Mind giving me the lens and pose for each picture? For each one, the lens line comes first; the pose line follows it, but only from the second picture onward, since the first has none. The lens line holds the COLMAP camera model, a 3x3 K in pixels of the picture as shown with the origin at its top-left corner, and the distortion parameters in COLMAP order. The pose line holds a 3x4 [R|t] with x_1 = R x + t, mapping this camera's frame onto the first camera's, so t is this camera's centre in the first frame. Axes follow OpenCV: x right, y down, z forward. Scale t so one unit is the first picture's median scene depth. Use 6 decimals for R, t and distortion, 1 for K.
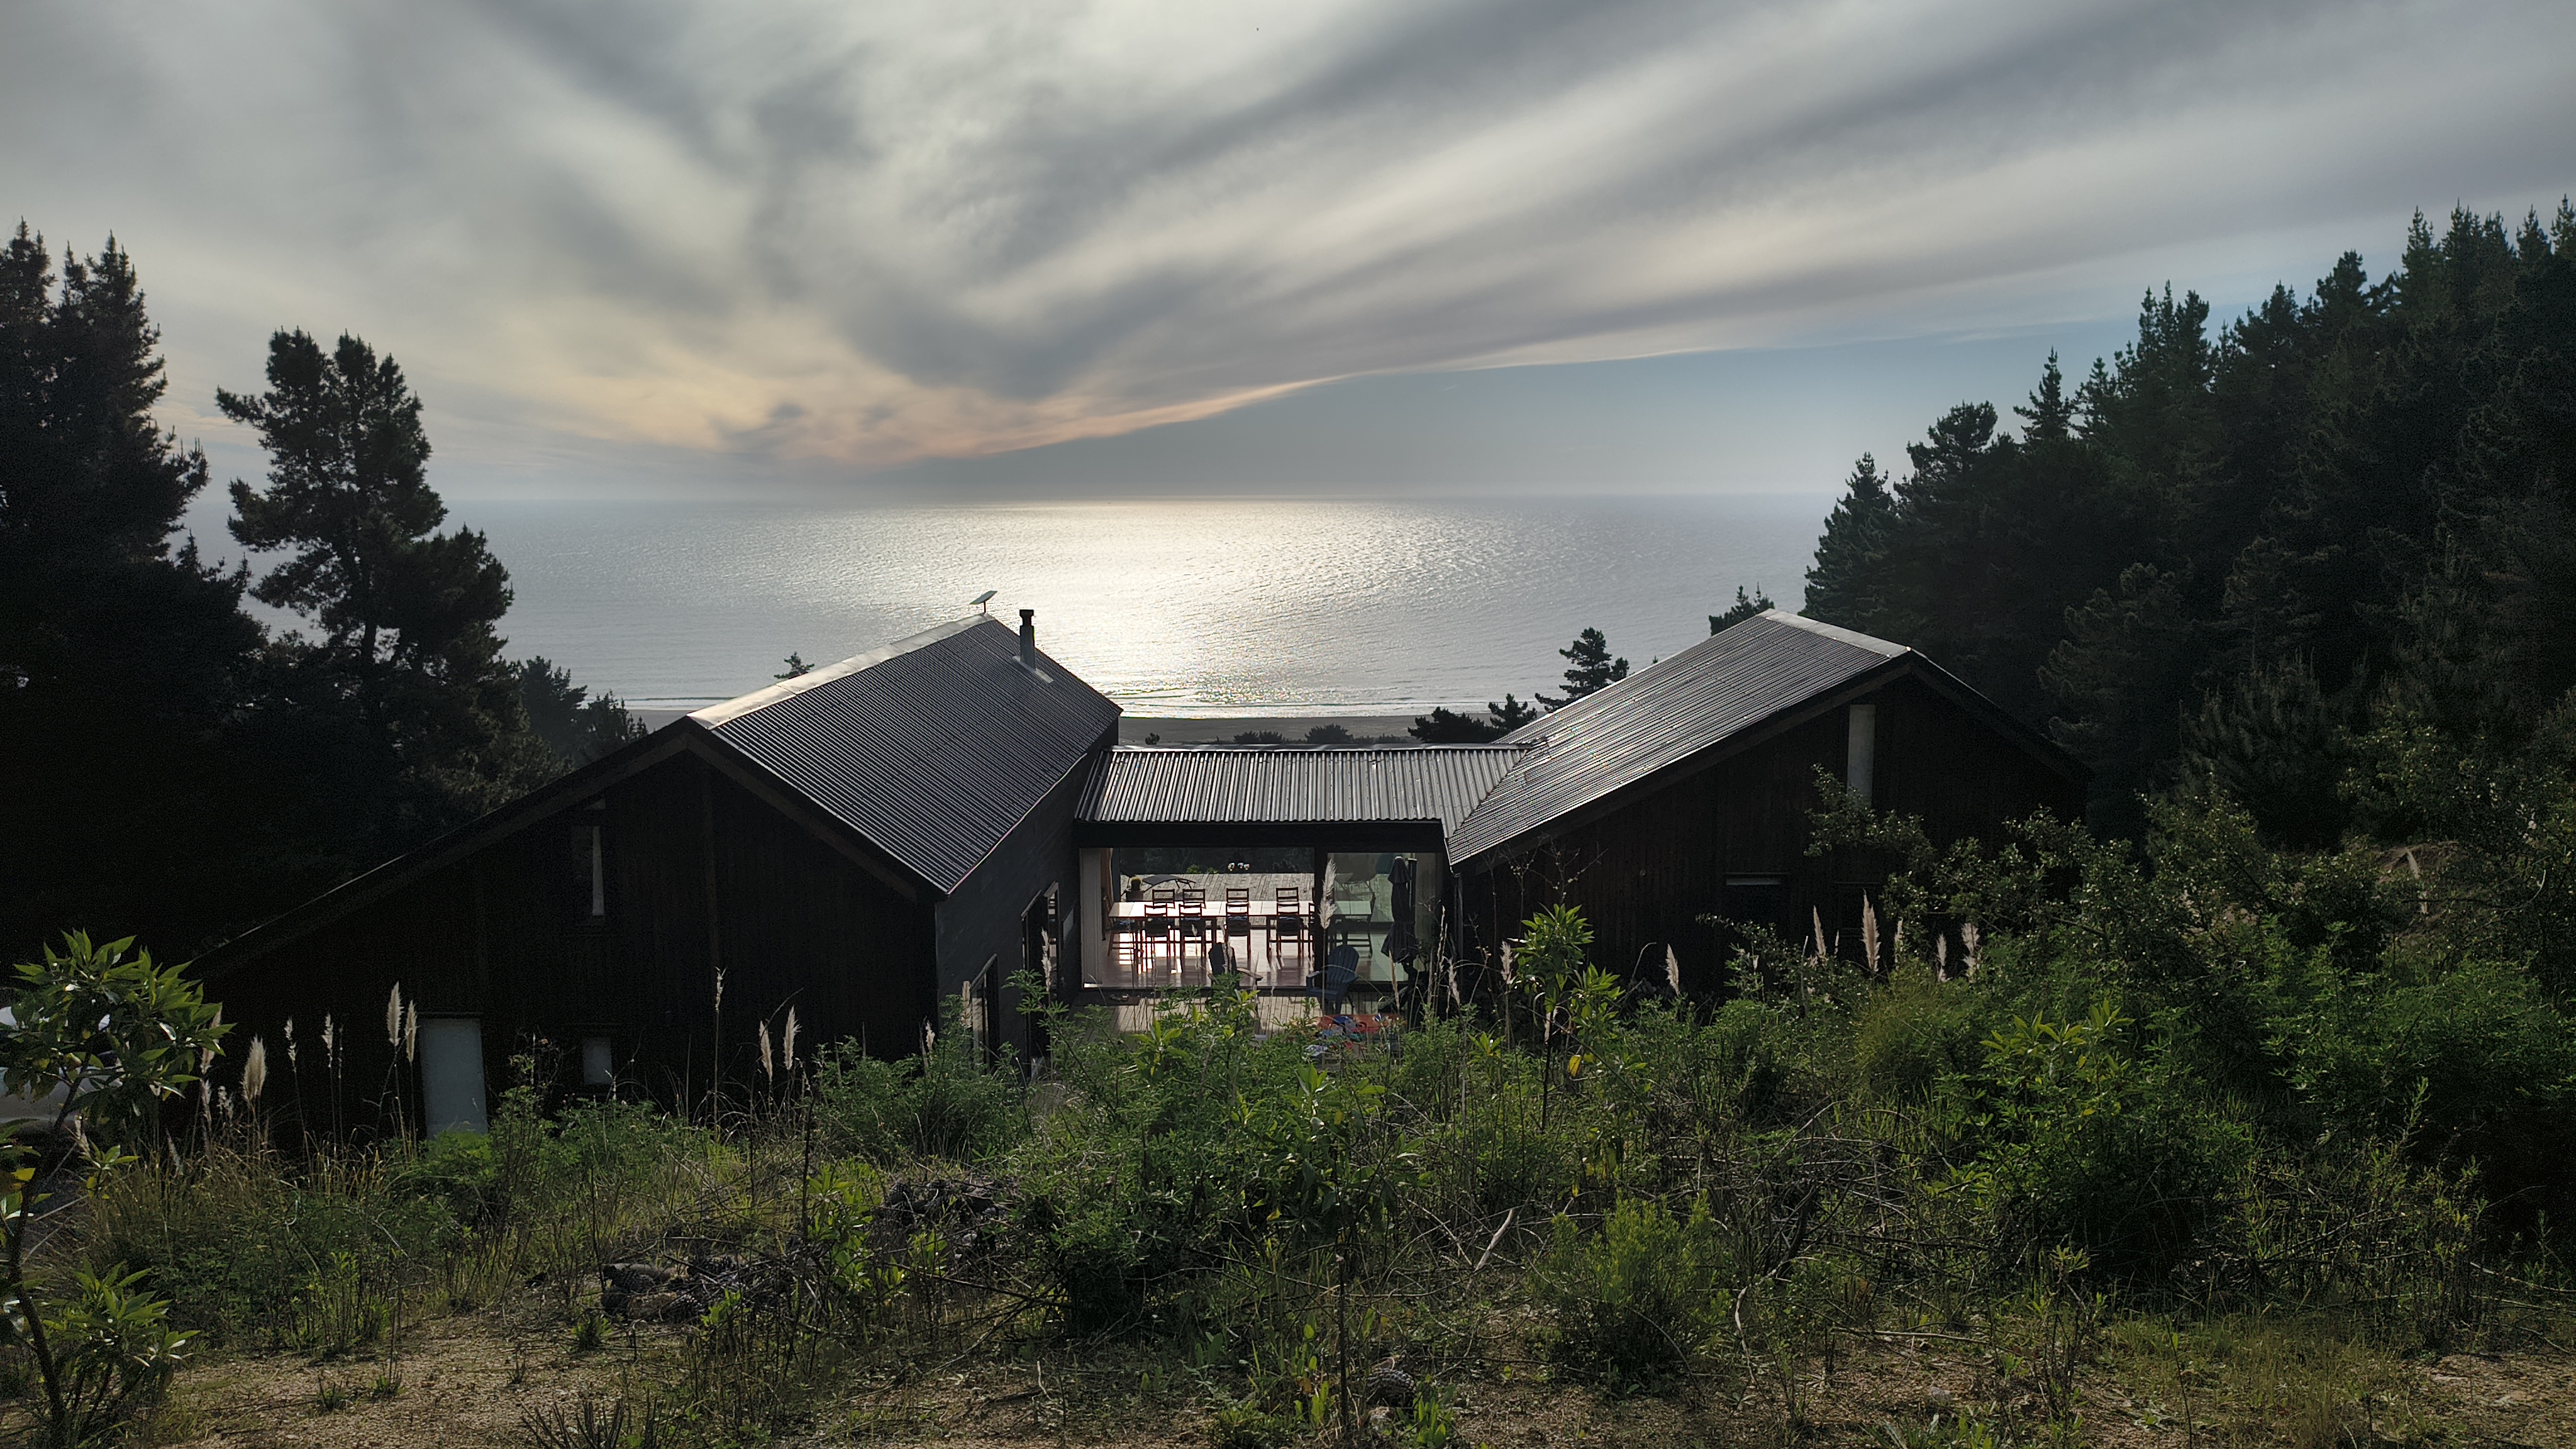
lens RADIAL K [[1821.7, 0, 1270.4], [0, 1821.7, 758.8], [0, 0, 1]] dist [0.011753, -0.001504]
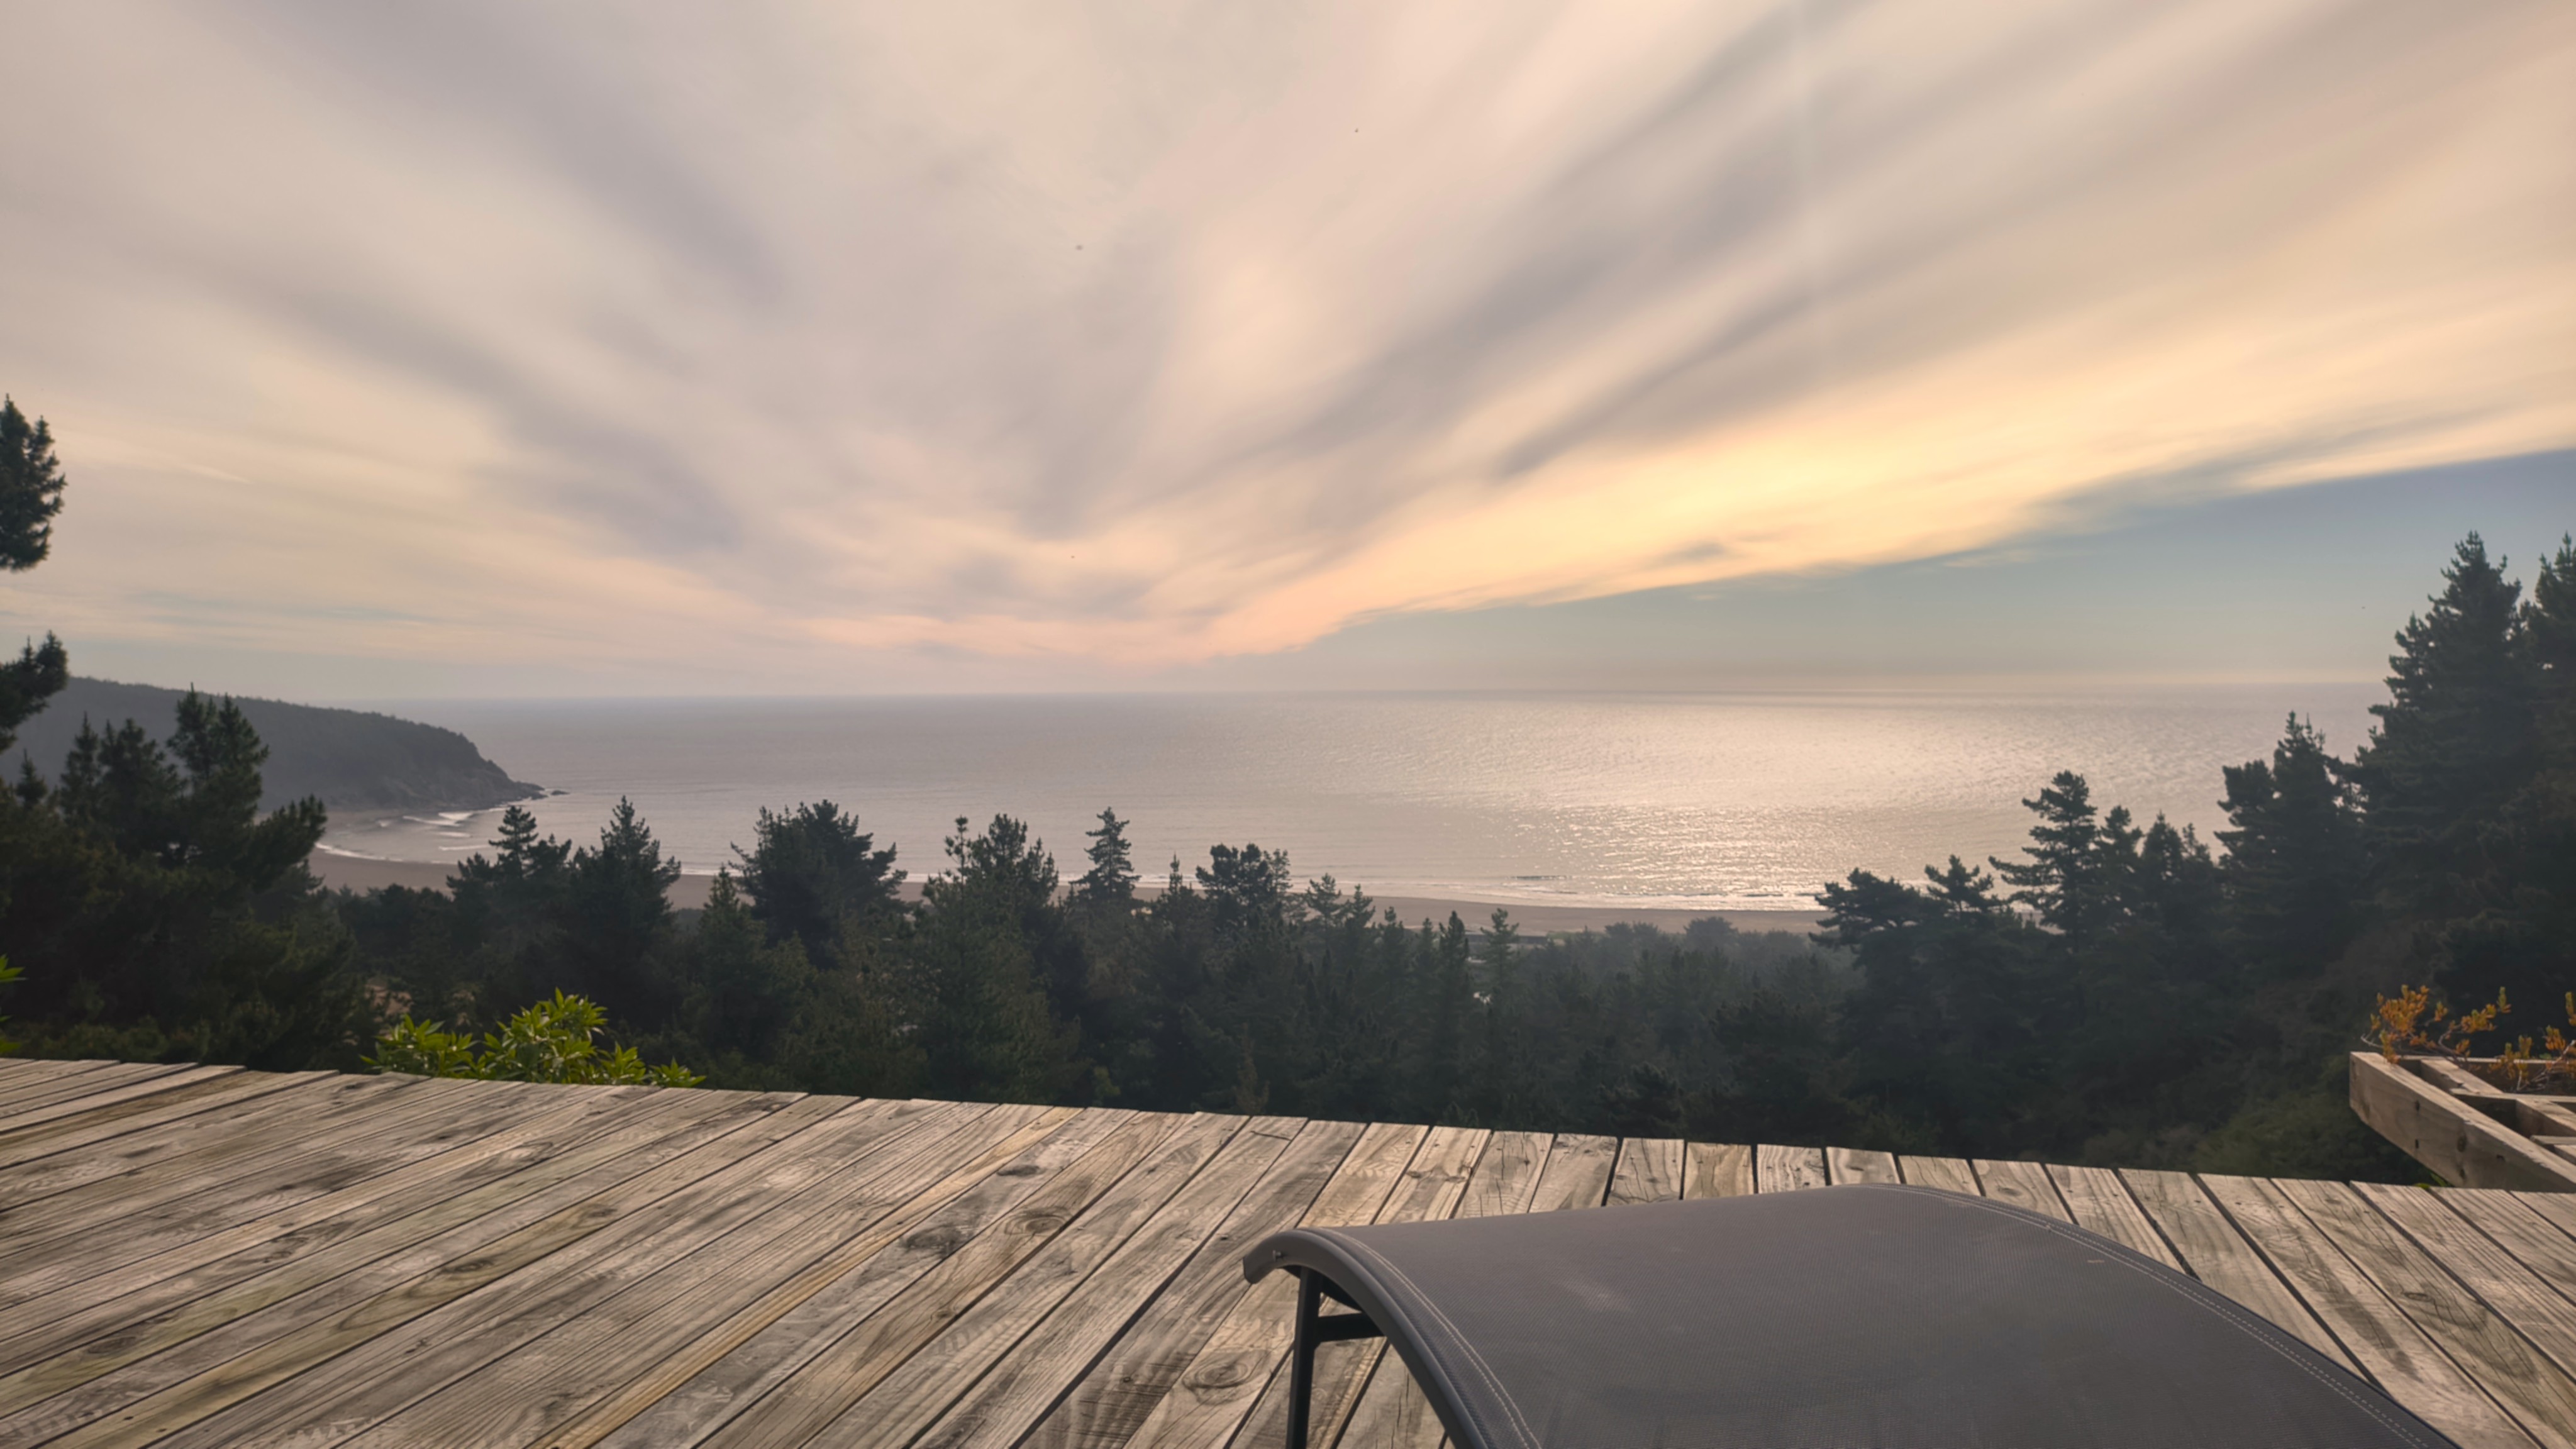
lens RADIAL K [[1765.2, 0, 1273.4], [0, 1765.2, 731.3], [0, 0, 1]] dist [0.047633, -0.067806]
pose [[0.977791, 0.007211, -0.209458, 0.007888], [-0.033359, 0.992022, -0.121573, 0.012516], [0.206911, 0.125861, 0.970230, 0.212689]]
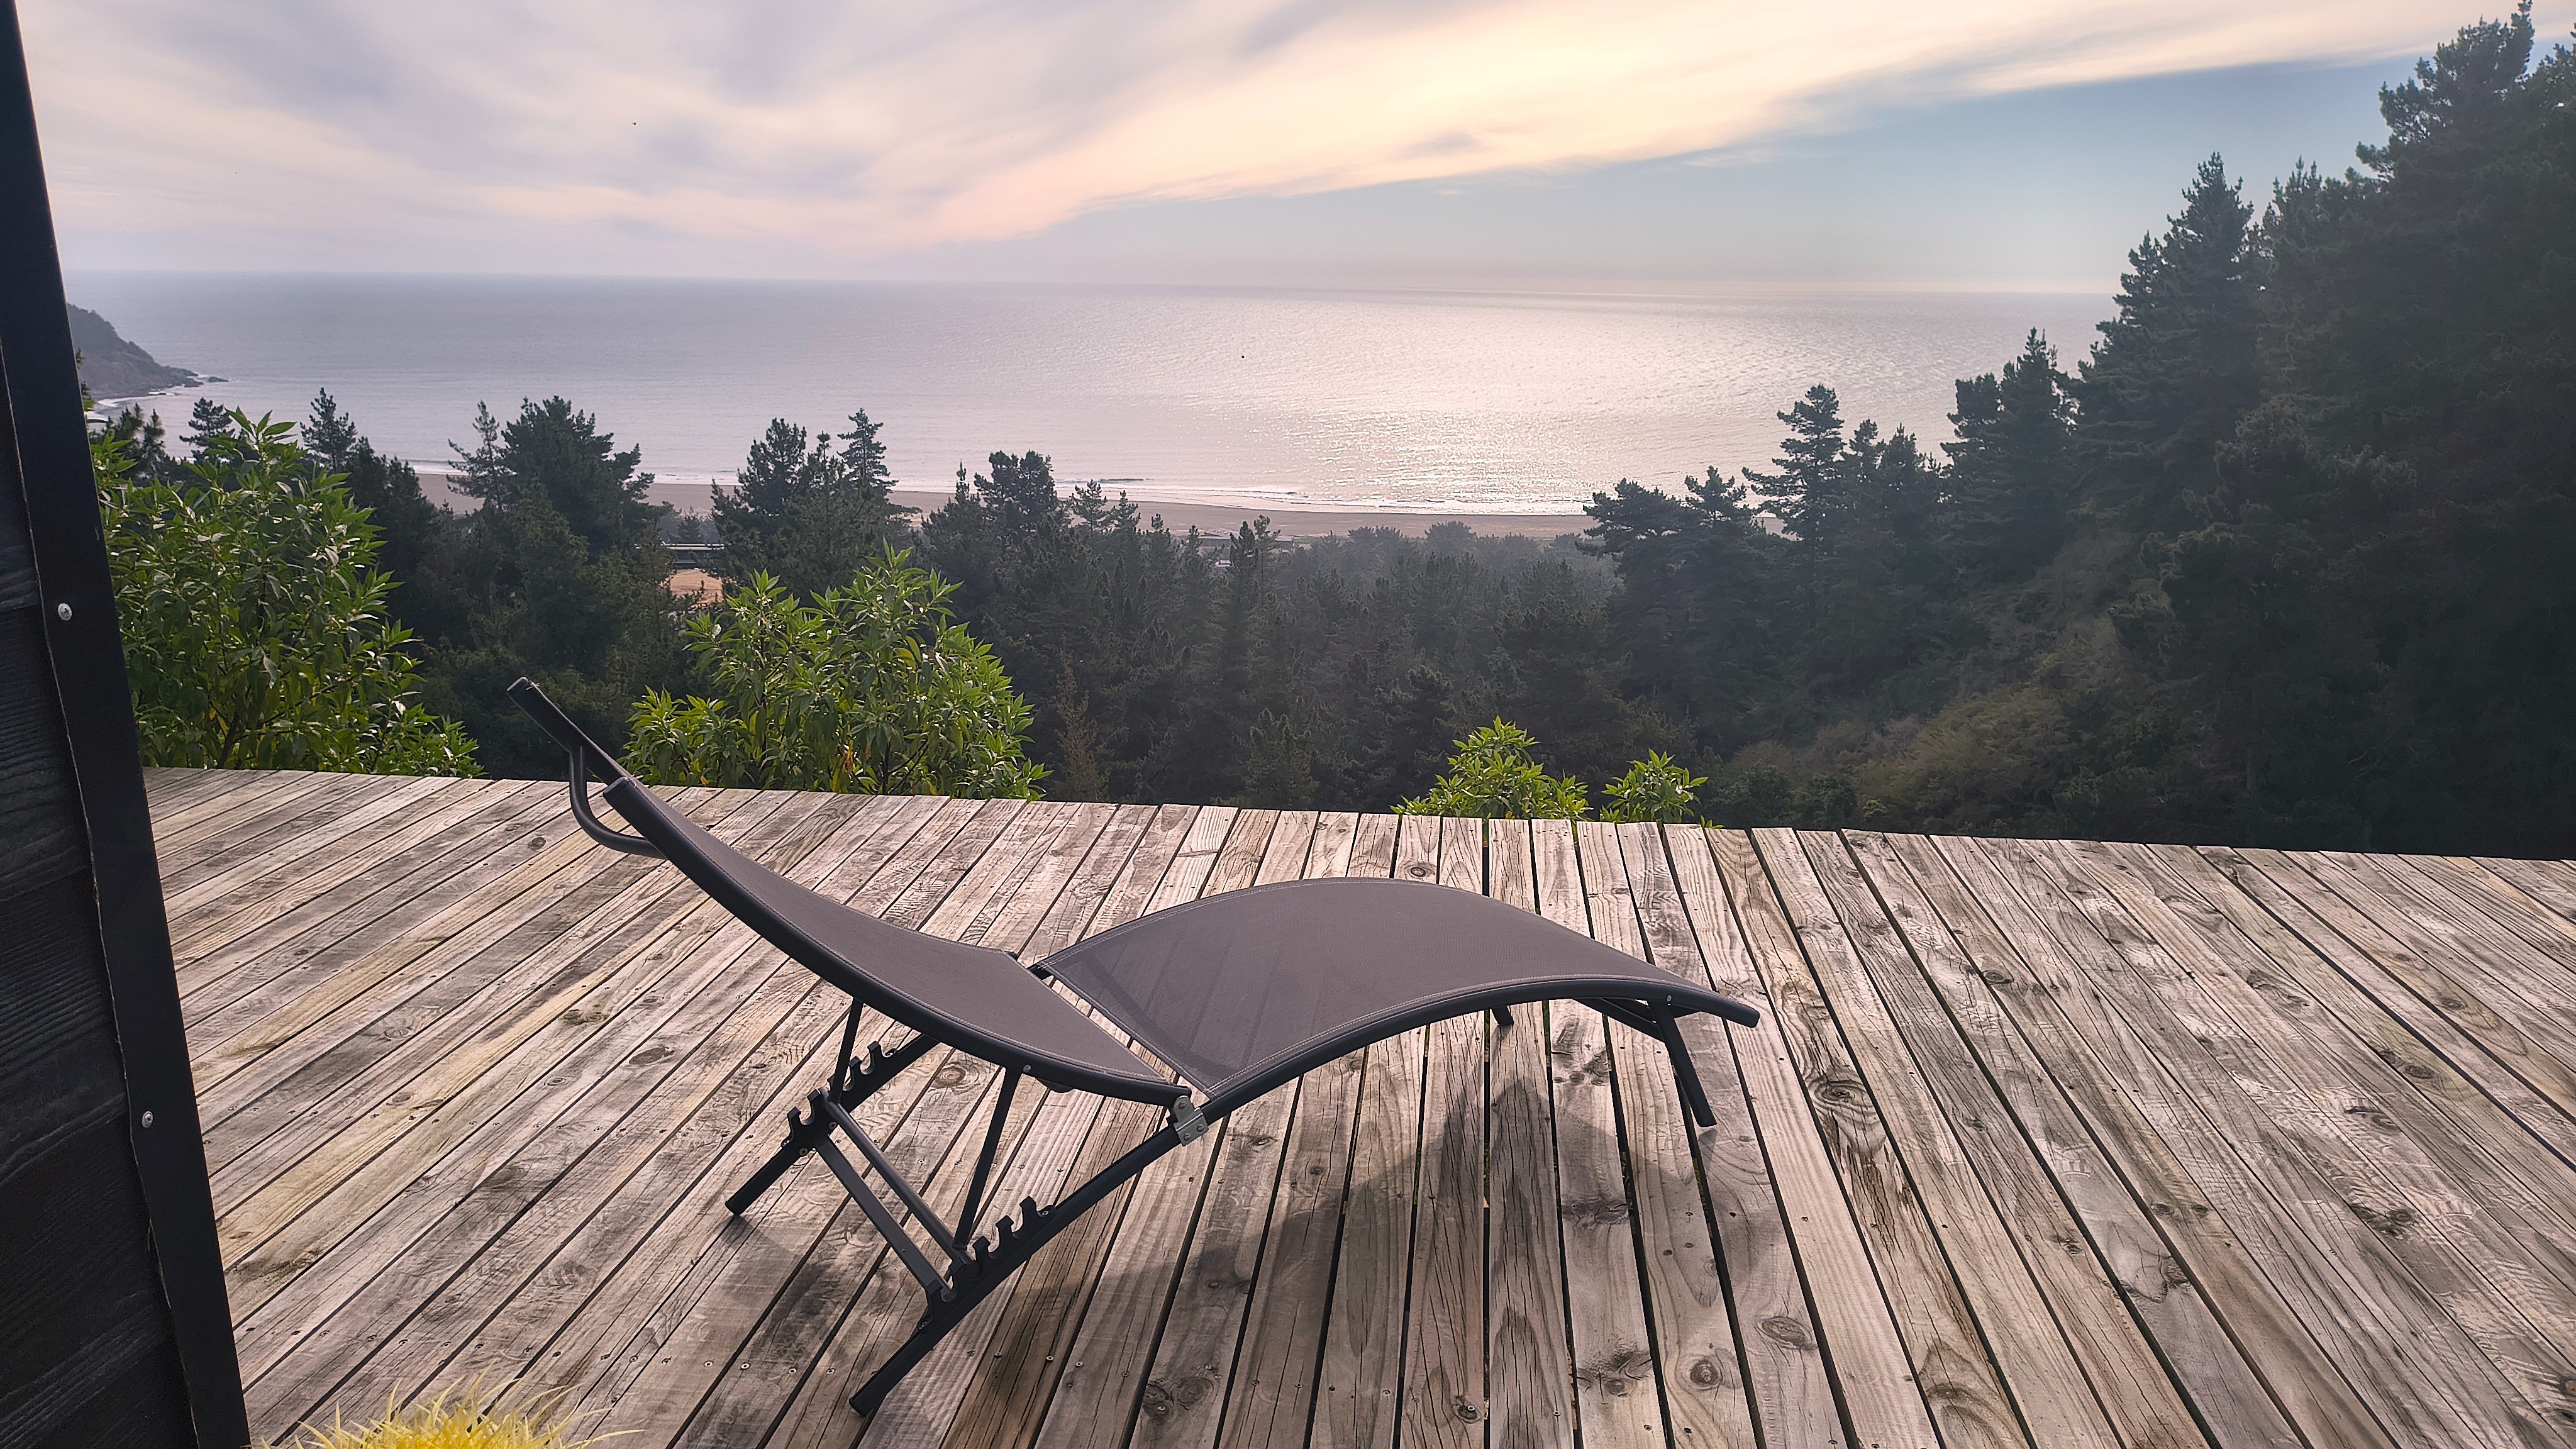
lens RADIAL K [[1762.4, 0, 1257.4], [0, 1762.4, 756.1], [0, 0, 1]] dist [0.051531, -0.058478]
pose [[0.997176, 0.039732, -0.063721, -0.011982], [-0.032490, 0.993298, 0.110923, 0.010657], [0.067702, -0.108540, 0.991784, 0.204950]]
